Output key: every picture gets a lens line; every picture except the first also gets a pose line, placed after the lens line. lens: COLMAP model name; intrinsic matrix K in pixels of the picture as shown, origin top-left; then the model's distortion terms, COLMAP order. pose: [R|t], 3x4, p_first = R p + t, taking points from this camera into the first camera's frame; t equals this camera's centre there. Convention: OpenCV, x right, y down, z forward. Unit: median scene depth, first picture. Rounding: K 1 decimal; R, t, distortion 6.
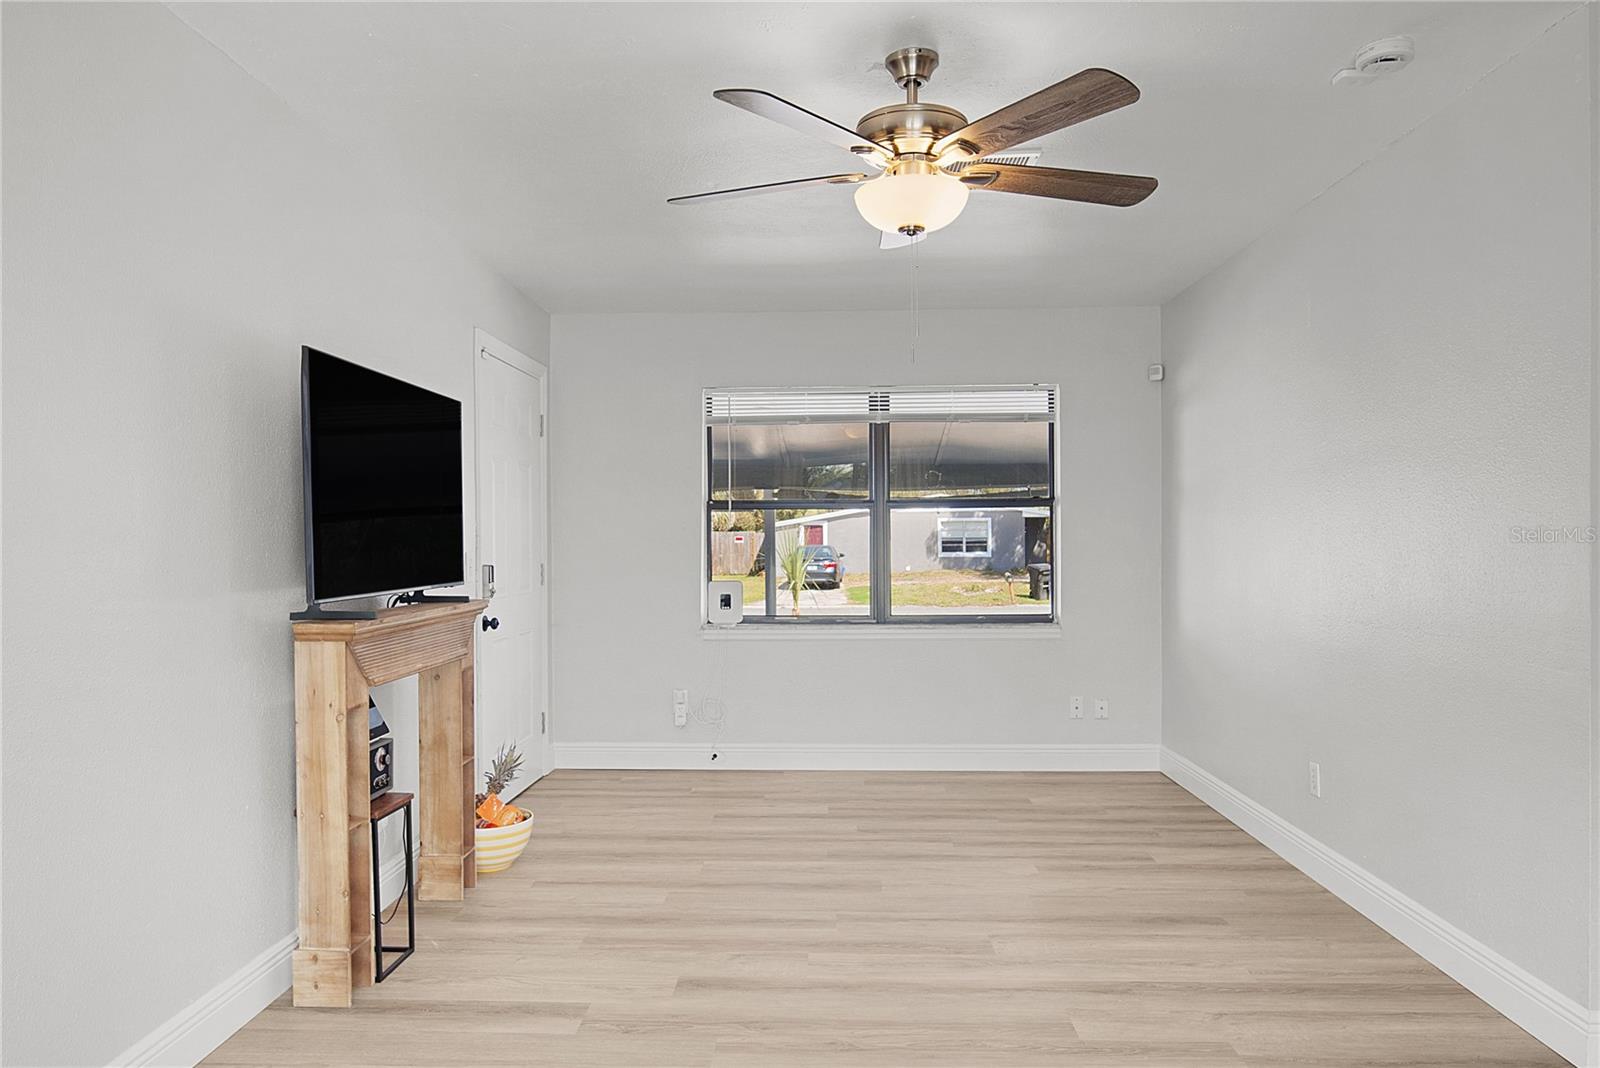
lens RADIAL K [[1090.3, 0, 794.7], [0, 1090.3, 542.5], [0, 0, 1]] dist [-0.002456, 0.000225]
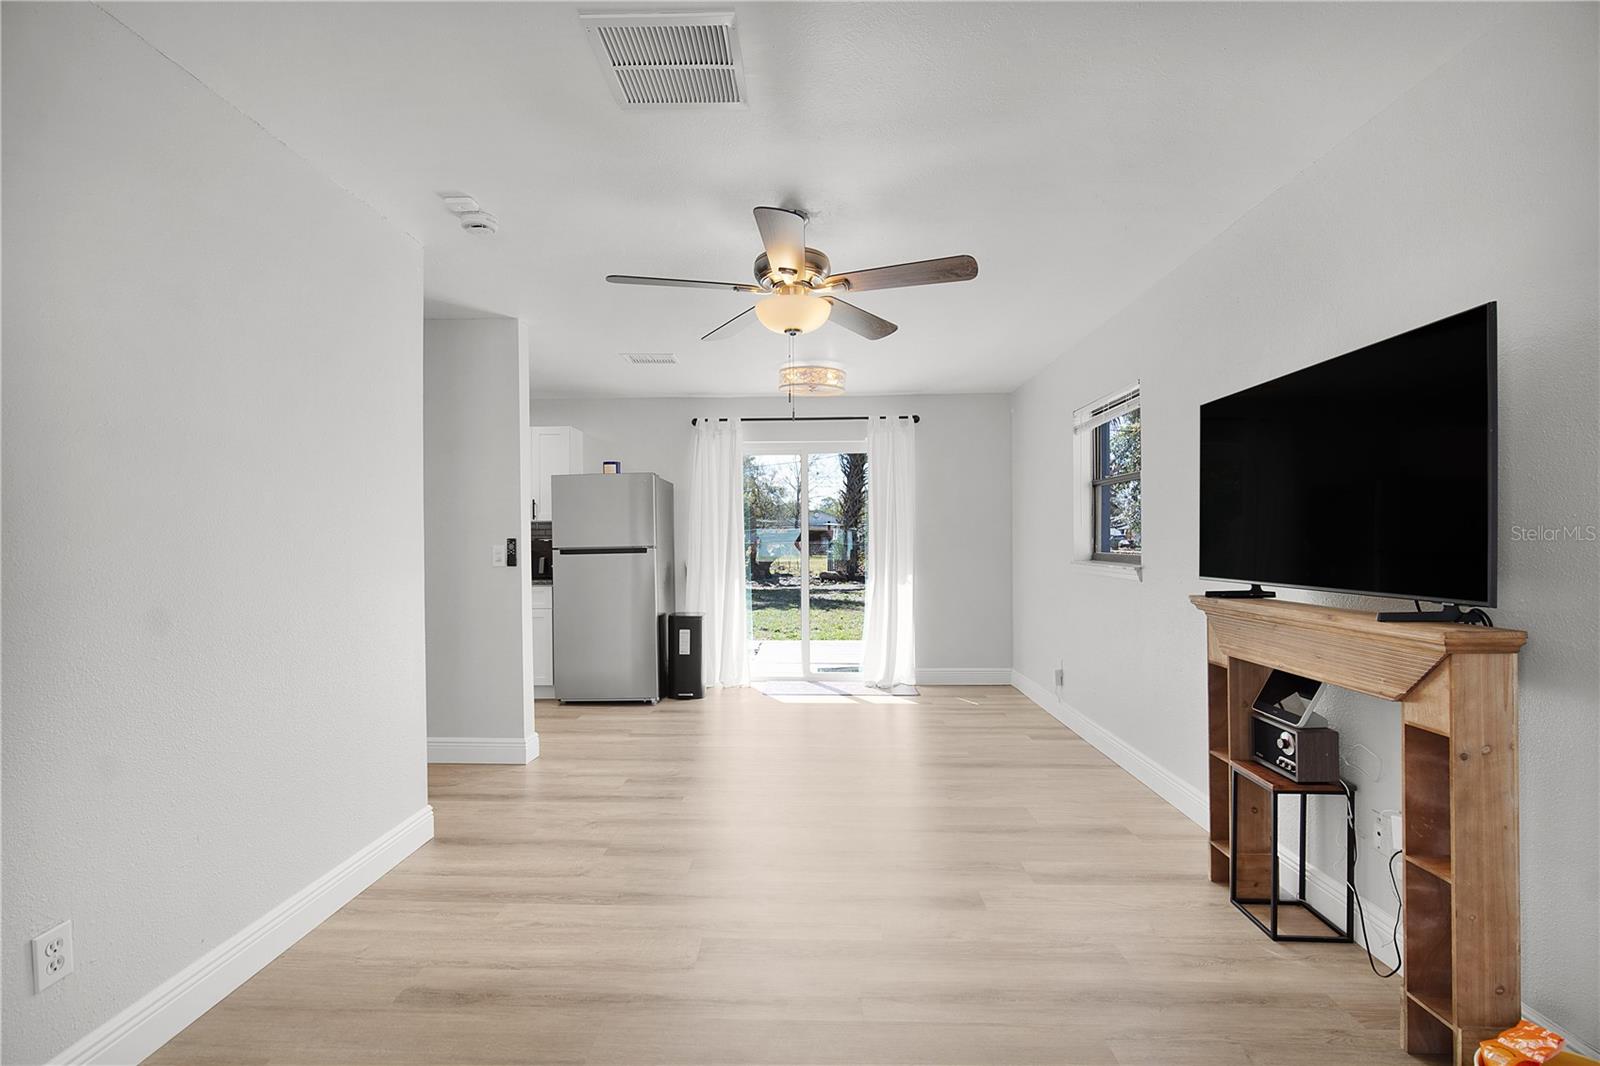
lens RADIAL K [[704.0, 0, 781.4], [0, 704.0, 538.7], [0, 0, 1]] dist [-0.001235, 0.000555]
pose [[-0.999860, 0.010222, 0.013262, 0.092483], [0.010235, 0.999947, 0.000952, -0.003999], [-0.013252, 0.001088, -0.999912, 1.595173]]
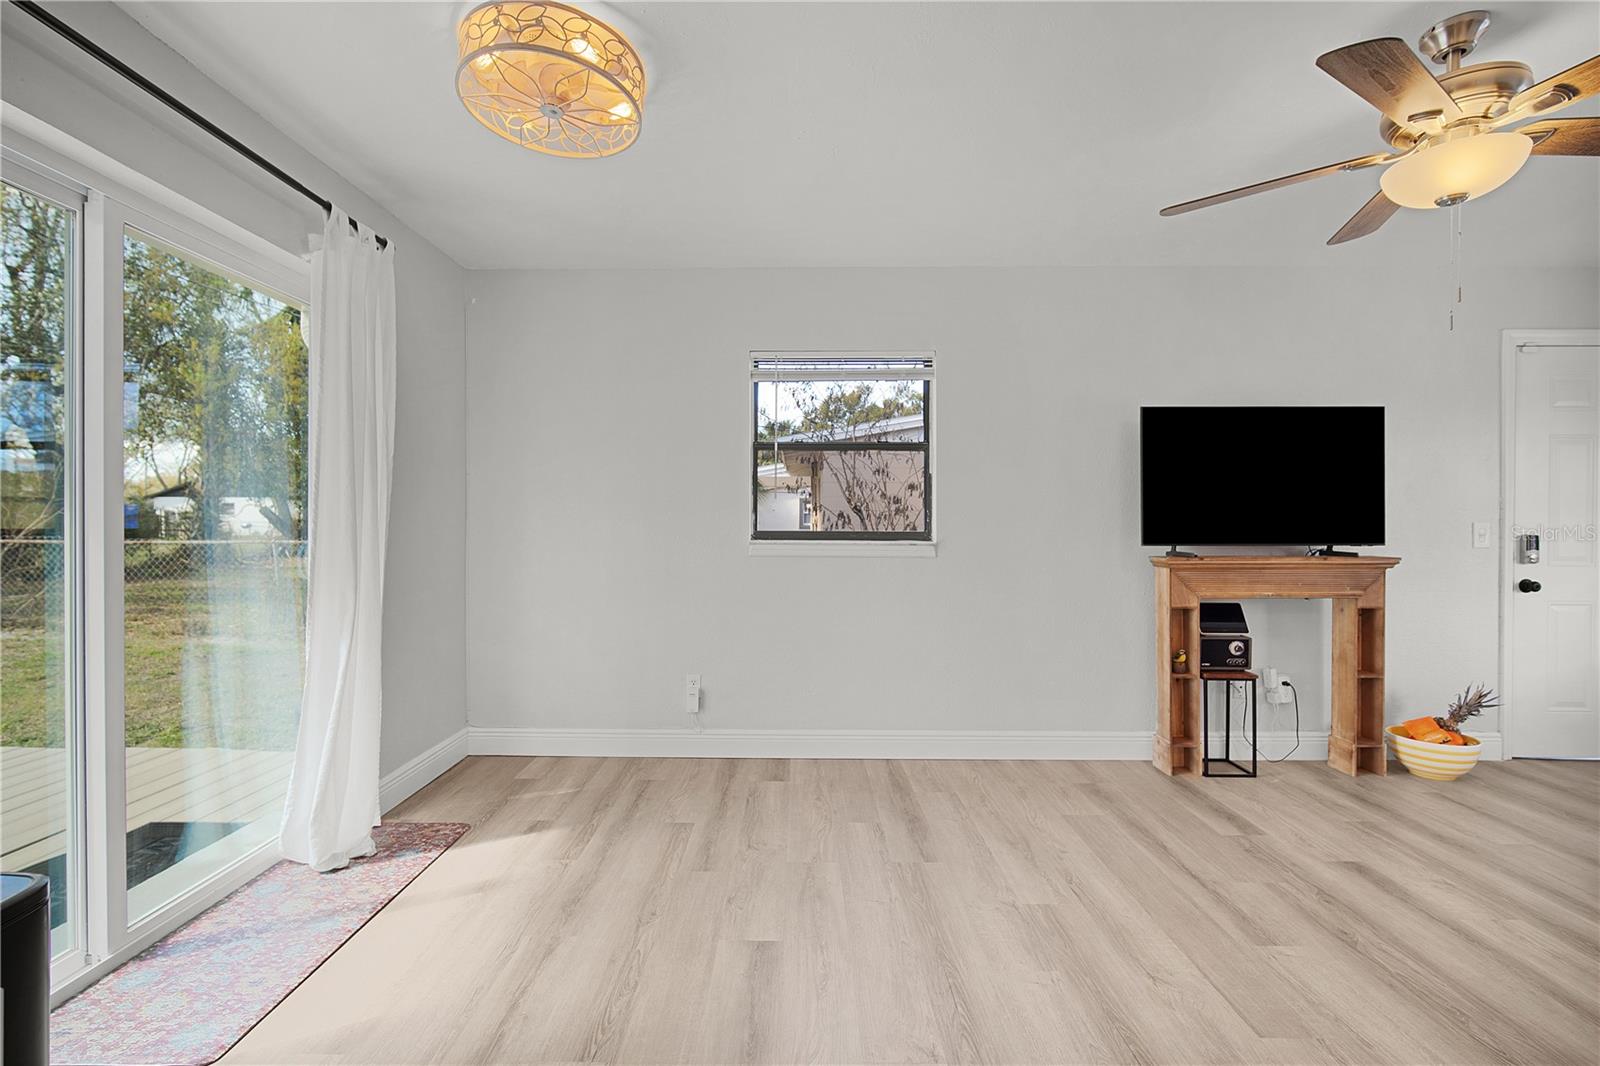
lens RADIAL K [[717.5, 0, 791.3], [0, 717.5, 526.9], [0, 0, 1]] dist [-0.000383, 0.000020]
pose [[0.023121, 0.006968, -0.999708, 0.623716], [-0.003125, 0.999971, 0.006898, 0.014599], [0.999728, 0.002965, 0.023142, 0.303361]]
